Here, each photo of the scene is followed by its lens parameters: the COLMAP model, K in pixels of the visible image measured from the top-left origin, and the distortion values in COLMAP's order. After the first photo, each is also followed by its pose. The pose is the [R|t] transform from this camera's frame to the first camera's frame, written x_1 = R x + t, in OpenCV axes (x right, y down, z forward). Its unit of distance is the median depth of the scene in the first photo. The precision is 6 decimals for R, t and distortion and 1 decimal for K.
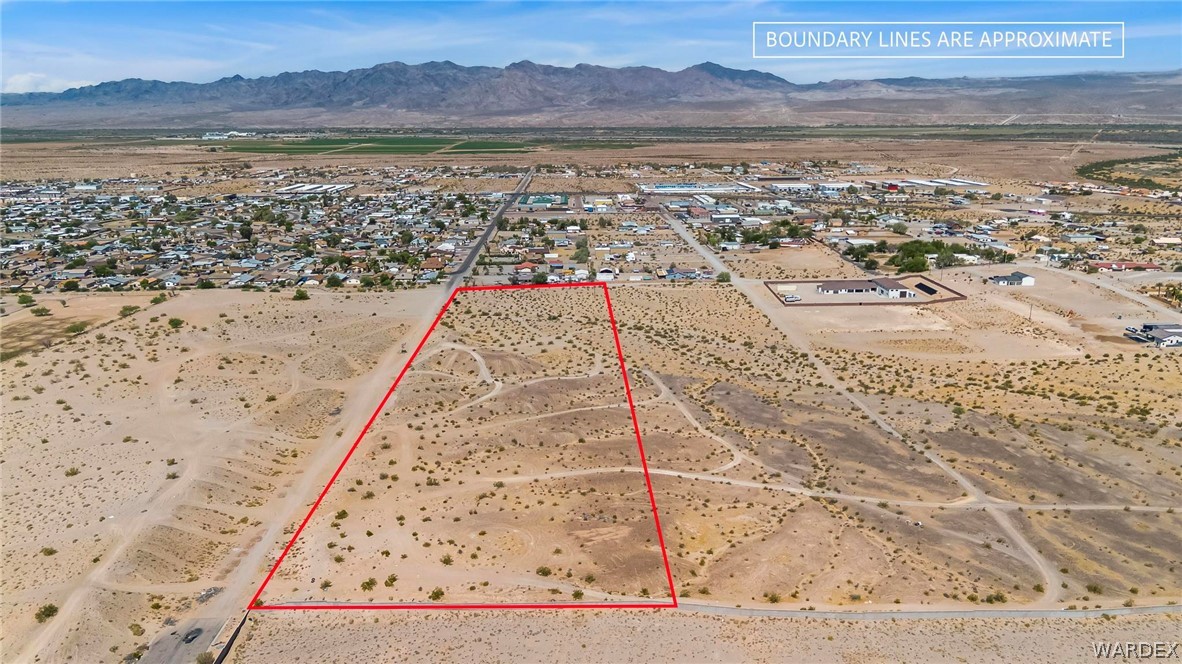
lens RADIAL K [[872.5, 0, 586.7], [0, 872.5, 329.4], [0, 0, 1]] dist [0.069503, -0.066029]
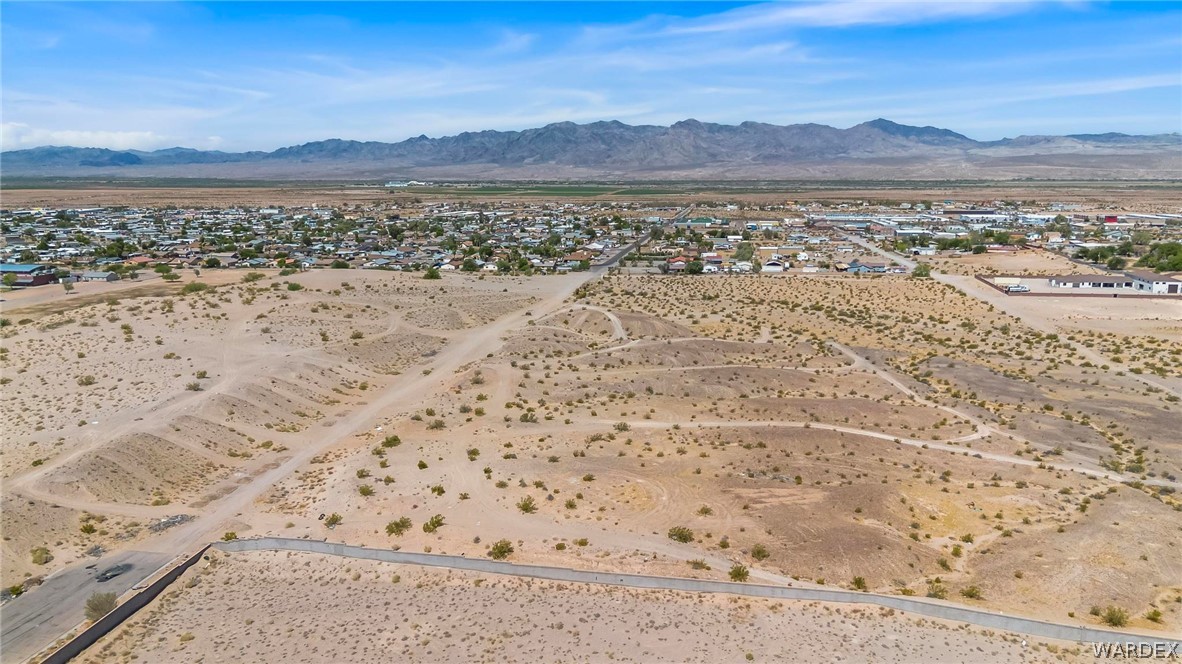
lens RADIAL K [[860.2, 0, 585.7], [0, 860.2, 328.4], [0, 0, 1]] dist [0.060853, -0.056213]
pose [[0.982896, 0.042736, -0.179135, -0.005243], [-0.055418, 0.996253, -0.066400, 0.069775], [0.175626, 0.075192, 0.981581, 0.156533]]
